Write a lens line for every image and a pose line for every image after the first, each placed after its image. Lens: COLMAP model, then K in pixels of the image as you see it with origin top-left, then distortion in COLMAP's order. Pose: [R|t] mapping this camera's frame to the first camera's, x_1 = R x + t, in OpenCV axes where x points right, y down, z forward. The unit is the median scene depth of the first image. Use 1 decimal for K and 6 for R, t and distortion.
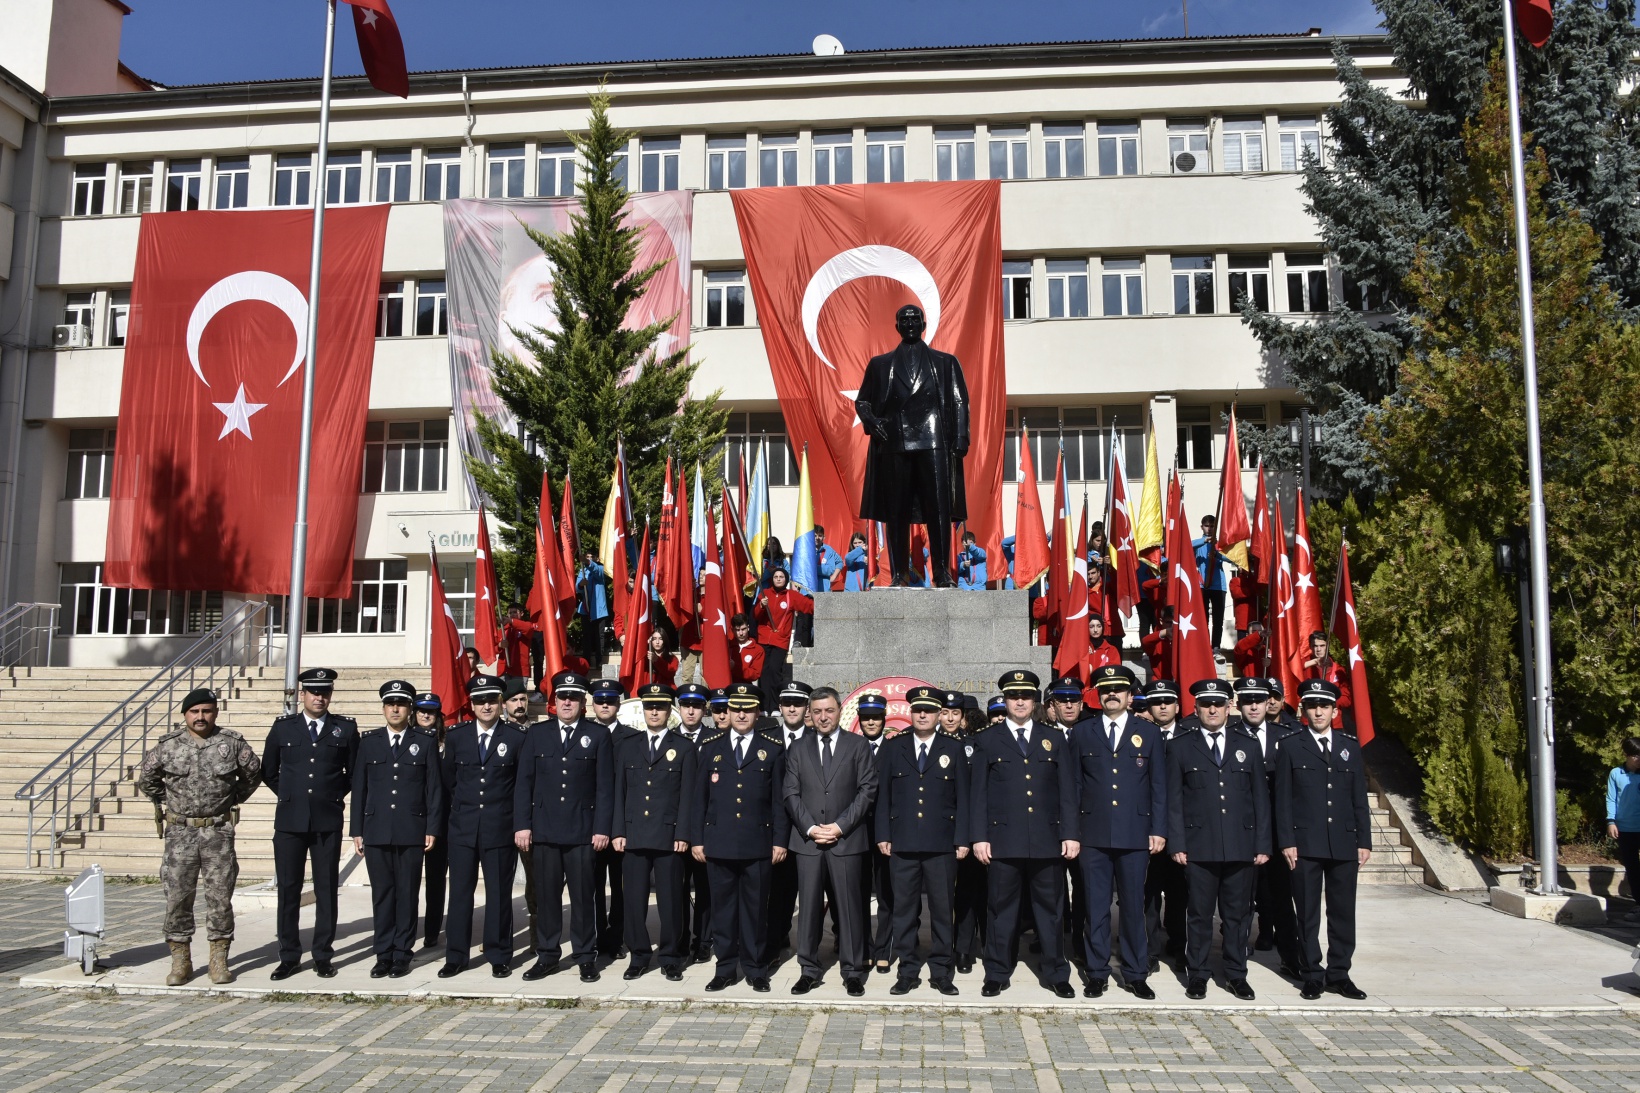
lens RADIAL K [[1293.5, 0, 816.3], [0, 1293.5, 554.2], [0, 0, 1]] dist [-0.032819, -0.014835]
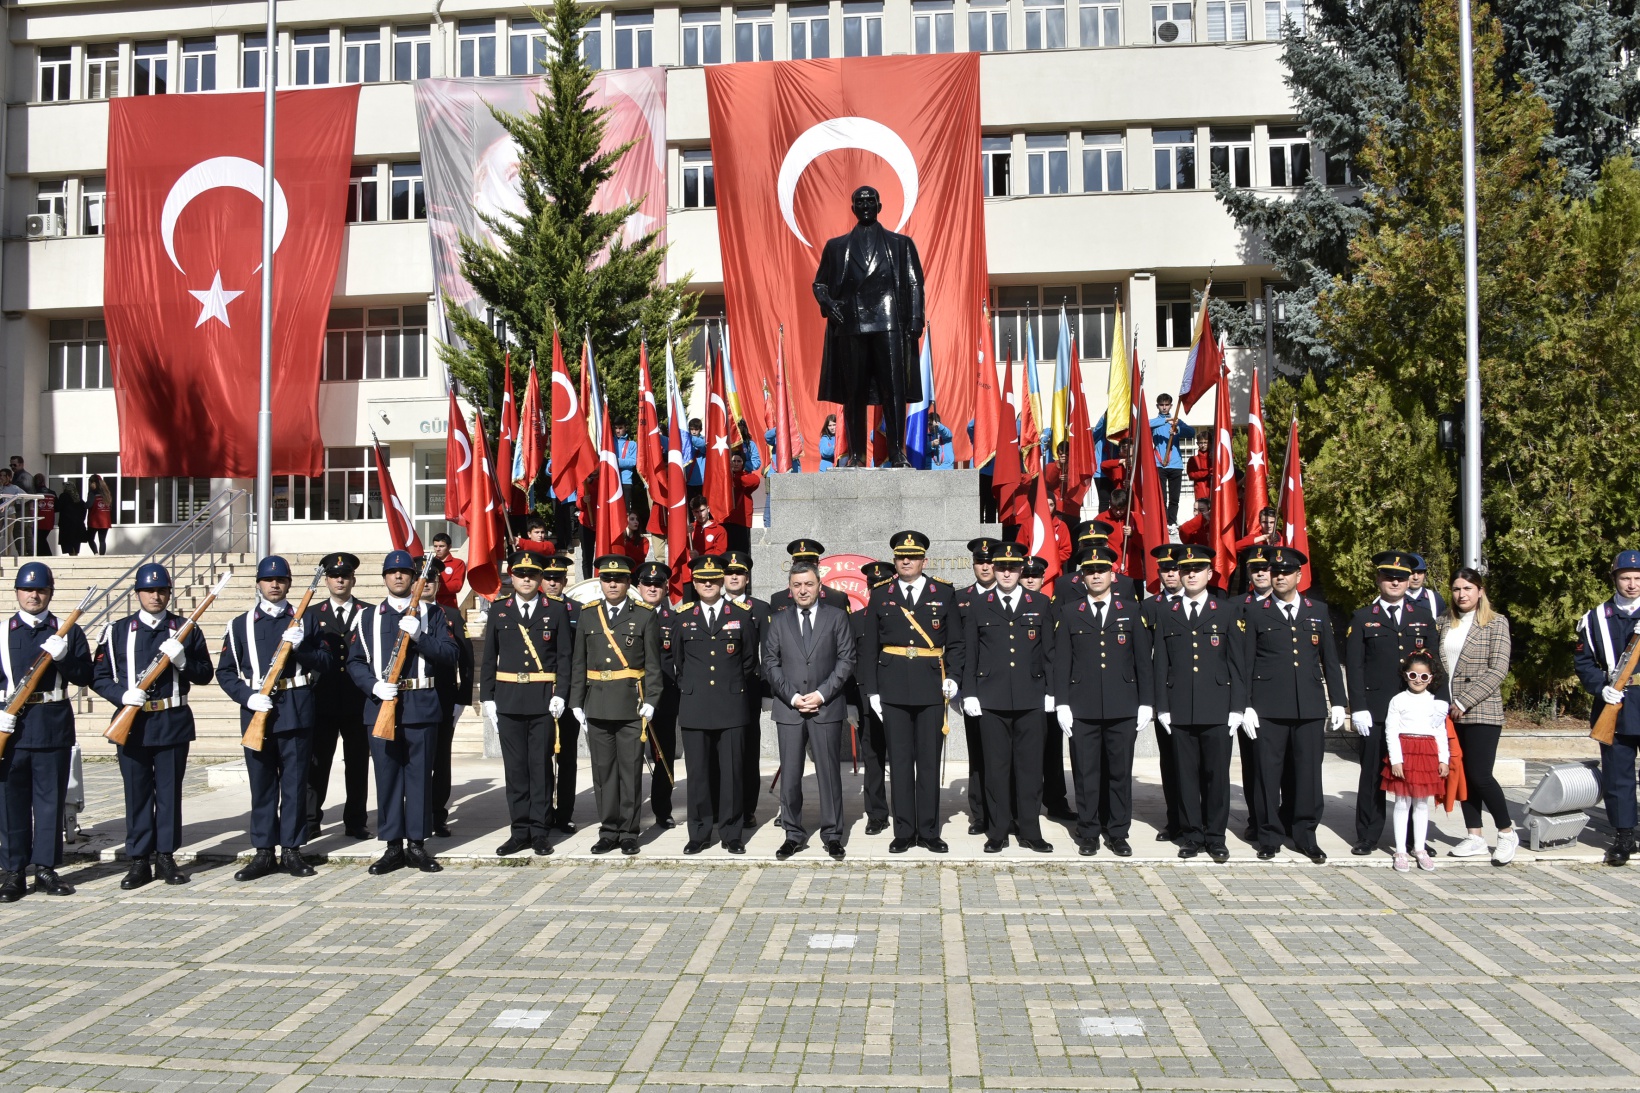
lens RADIAL K [[1293.5, 0, 816.3], [0, 1293.5, 554.2], [0, 0, 1]] dist [-0.032819, -0.014835]
pose [[0.999944, -0.010629, -0.000139, 0.021120], [0.010598, 0.995828, 0.090631, 0.000508], [-0.000825, -0.090628, 0.995885, -0.015325]]
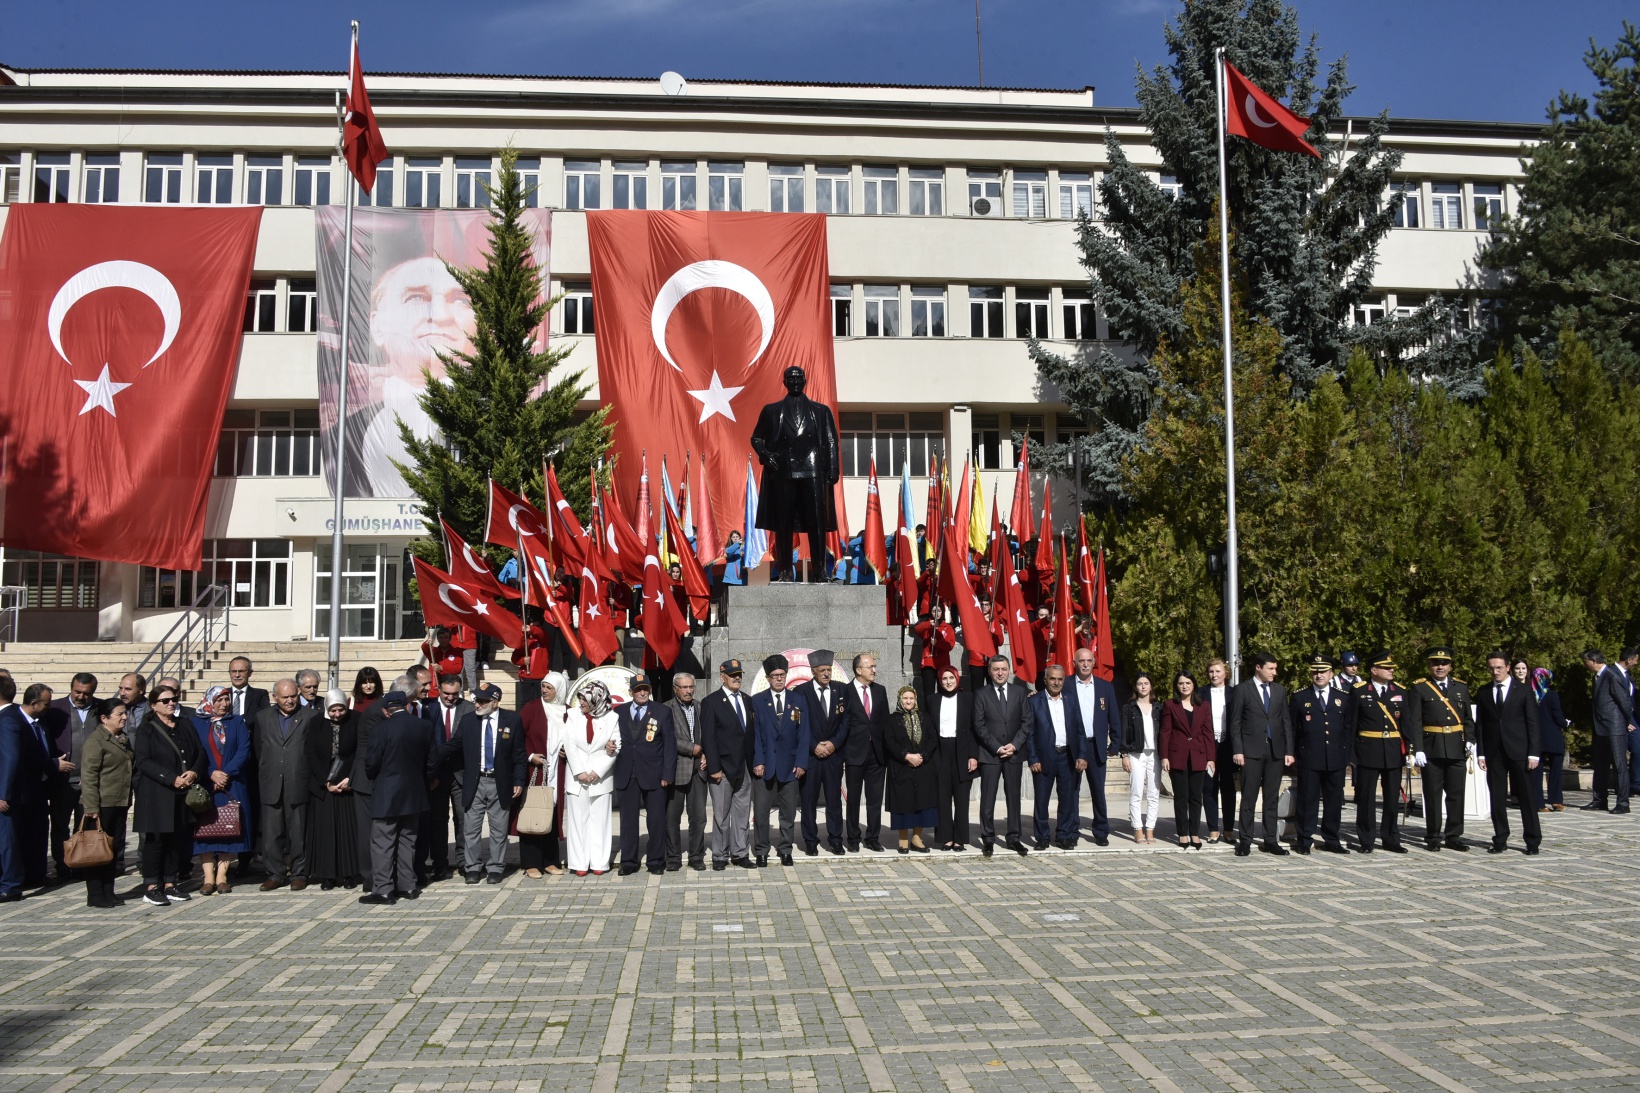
lens RADIAL K [[1293.5, 0, 816.3], [0, 1293.5, 554.2], [0, 0, 1]] dist [-0.032819, -0.014835]
pose [[0.985475, 0.006248, 0.169706, -0.086626], [-0.010829, 0.999601, 0.026081, -0.024465], [-0.169476, -0.027540, 0.985150, -0.207289]]
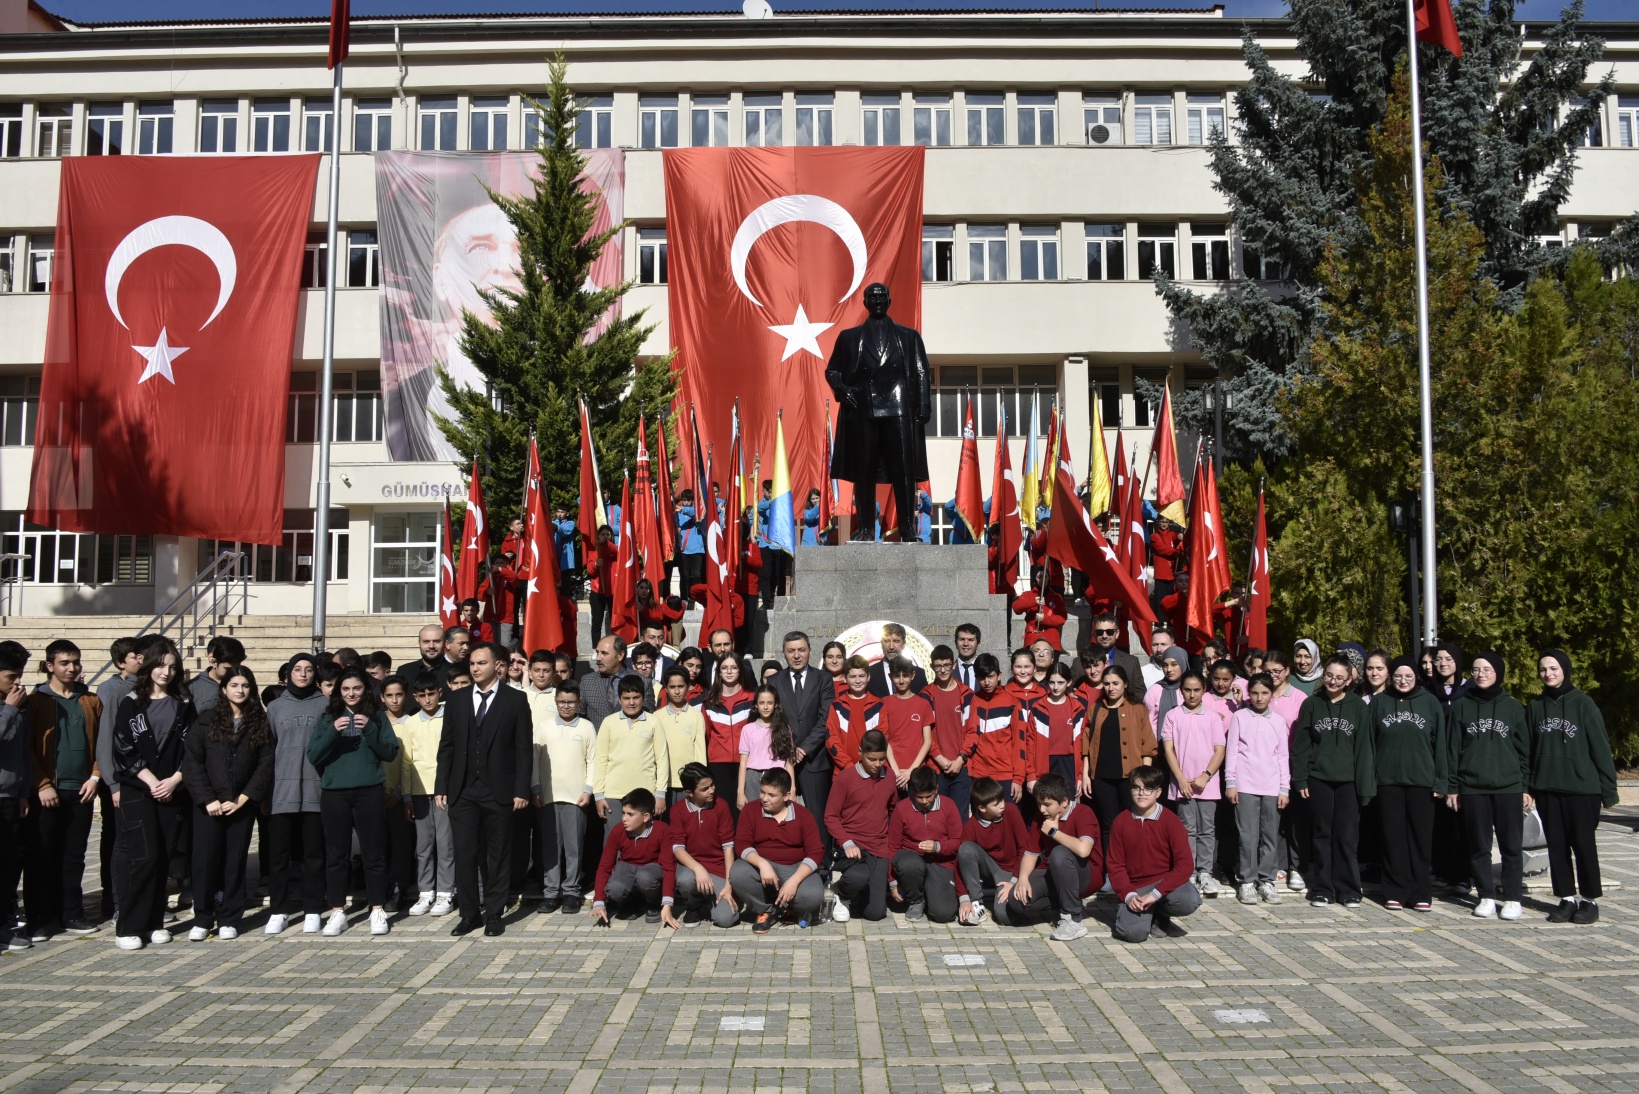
lens RADIAL K [[1294.1, 0, 816.8], [0, 1294.1, 554.4], [0, 0, 1]] dist [-0.029558, -0.018919]
pose [[0.996308, 0.000921, 0.085844, -0.048702], [-0.004514, 0.999121, 0.041669, -0.005892], [-0.085730, -0.041903, 0.995437, -0.063735]]
